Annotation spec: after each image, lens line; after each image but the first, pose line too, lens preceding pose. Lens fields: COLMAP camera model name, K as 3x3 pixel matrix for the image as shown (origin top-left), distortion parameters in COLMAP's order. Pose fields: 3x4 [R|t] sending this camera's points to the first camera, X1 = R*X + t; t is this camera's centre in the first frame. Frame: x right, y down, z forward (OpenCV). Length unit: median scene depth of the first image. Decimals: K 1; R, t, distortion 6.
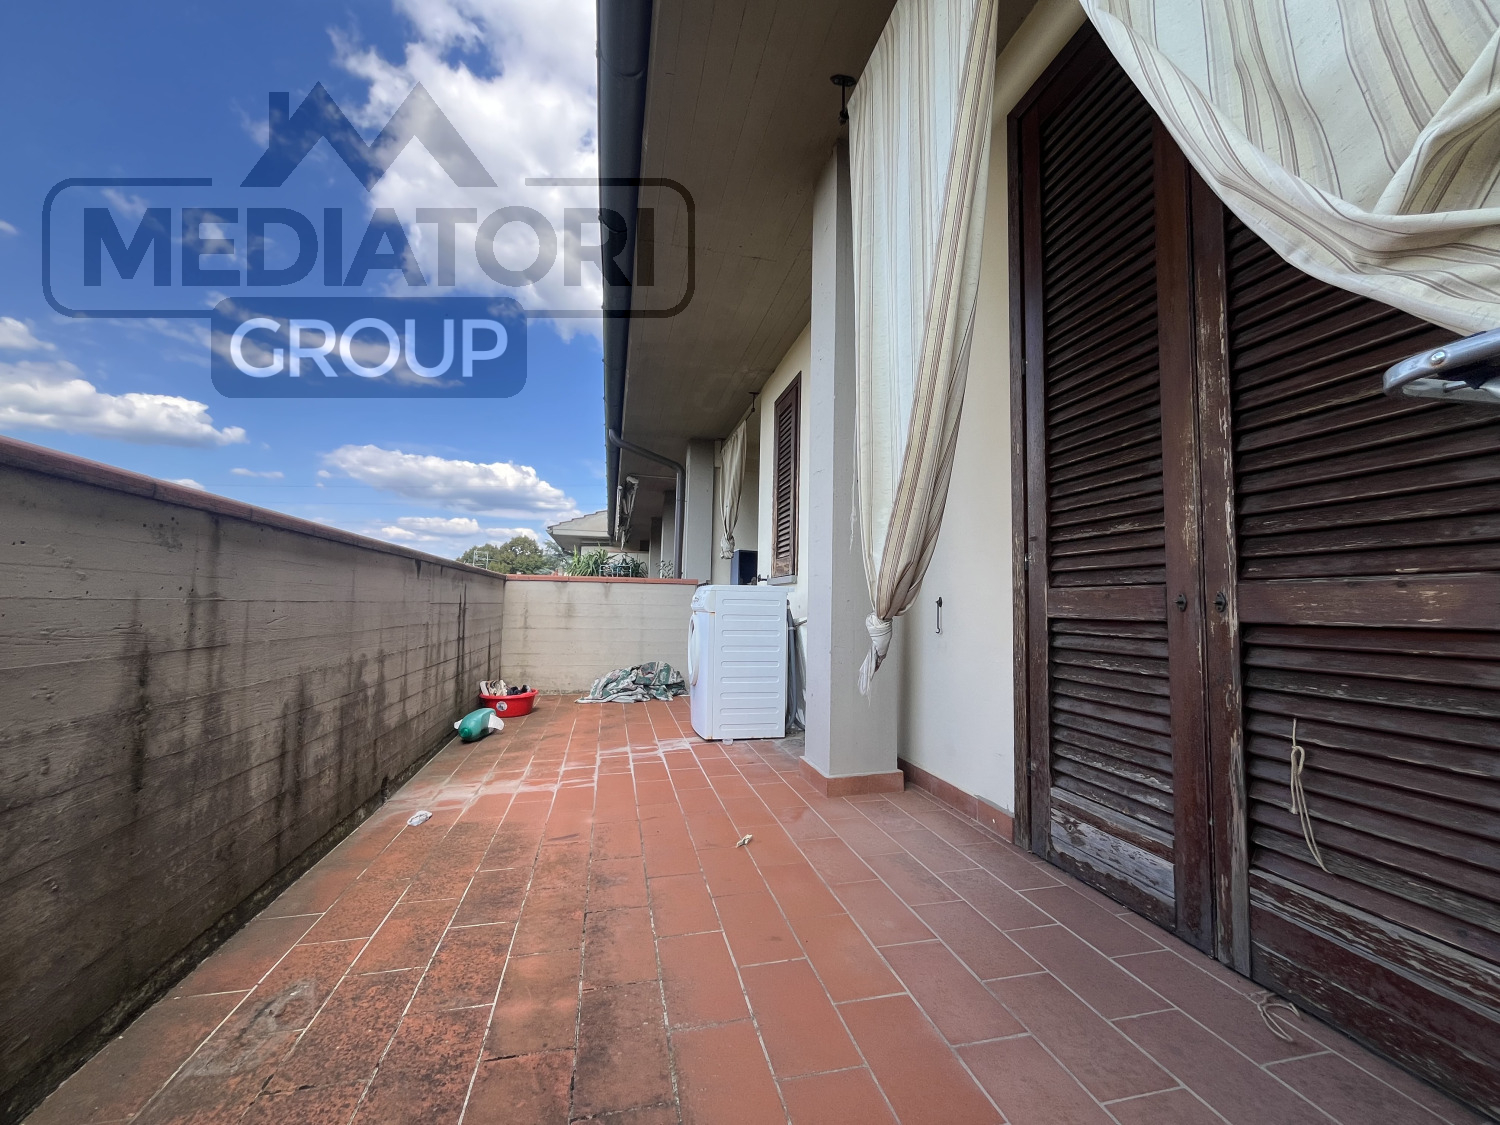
lens RADIAL K [[608.7, 0, 756.1], [0, 608.7, 565.9], [0, 0, 1]] dist [-0.001475, -0.000303]
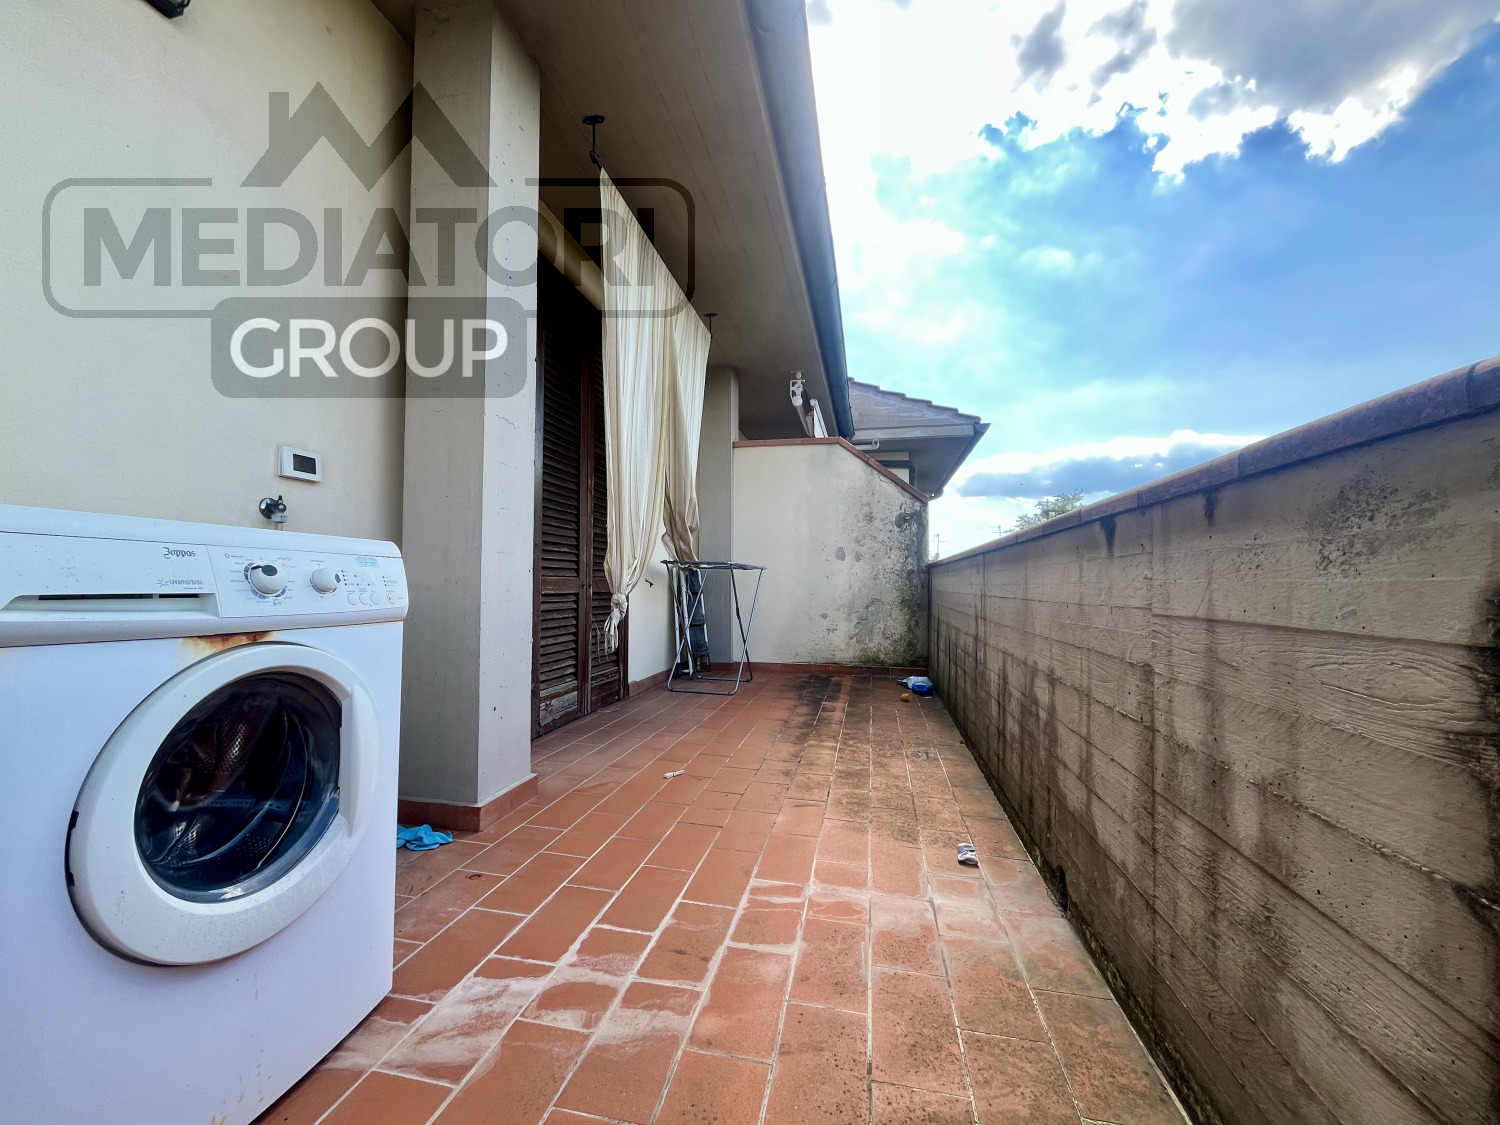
lens RADIAL K [[608.7, 0, 748.0], [0, 608.7, 573.9], [0, 0, 1]] dist [-0.001475, -0.000303]
pose [[-0.906276, -0.016095, 0.422381, -0.780334], [-0.049710, 0.996399, -0.068691, 0.124013], [-0.419754, -0.083249, -0.903812, 2.388154]]
